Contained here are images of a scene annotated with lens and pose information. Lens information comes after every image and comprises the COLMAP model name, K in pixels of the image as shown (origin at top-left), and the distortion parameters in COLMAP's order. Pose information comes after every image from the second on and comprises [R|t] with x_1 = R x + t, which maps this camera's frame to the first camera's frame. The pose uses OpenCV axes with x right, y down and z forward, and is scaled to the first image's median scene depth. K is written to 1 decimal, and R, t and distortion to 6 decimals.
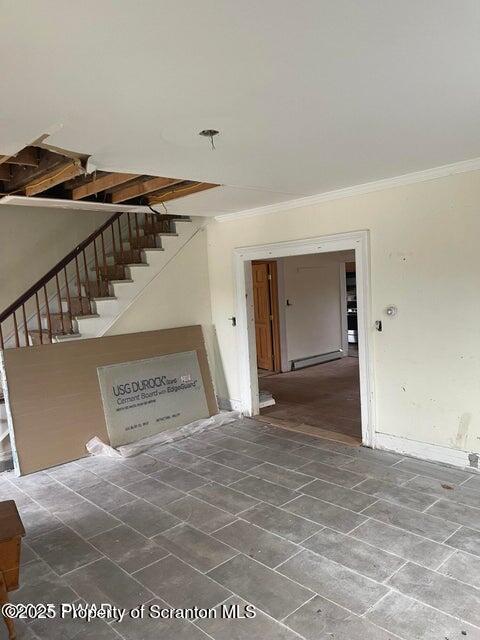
lens RADIAL K [[484.3, 0, 240.9], [0, 484.3, 335.8], [0, 0, 1]] dist [0.043385, -0.115216]
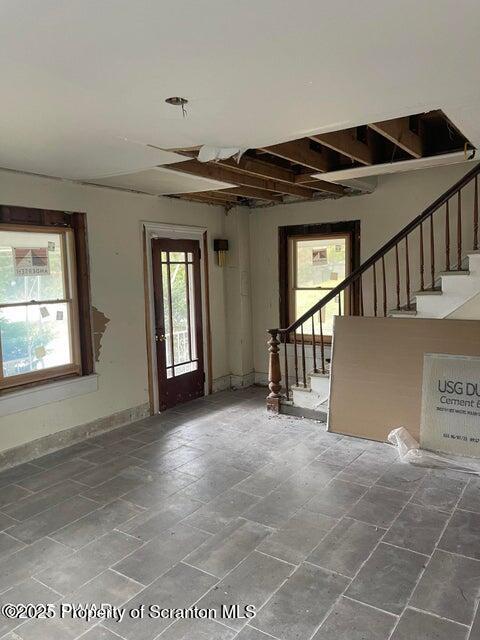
lens RADIAL K [[474.2, 0, 232.4], [0, 474.2, 320.1], [0, 0, 1]] dist [0.048586, -0.105394]
pose [[0.198738, 0.149728, -0.968548, 0.495294], [-0.096585, 0.986442, 0.132676, -0.078888], [0.975282, 0.067180, 0.210505, 0.534803]]
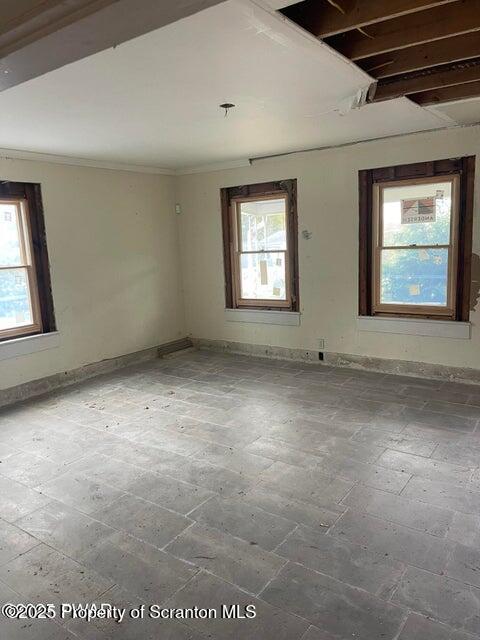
lens RADIAL K [[474.2, 0, 232.4], [0, 474.2, 320.1], [0, 0, 1]] dist [0.048586, -0.105394]
pose [[-0.976826, 0.132816, -0.167844, 0.116659], [0.078077, 0.951261, 0.298340, -0.148792], [0.199288, 0.278322, -0.939586, 1.339335]]
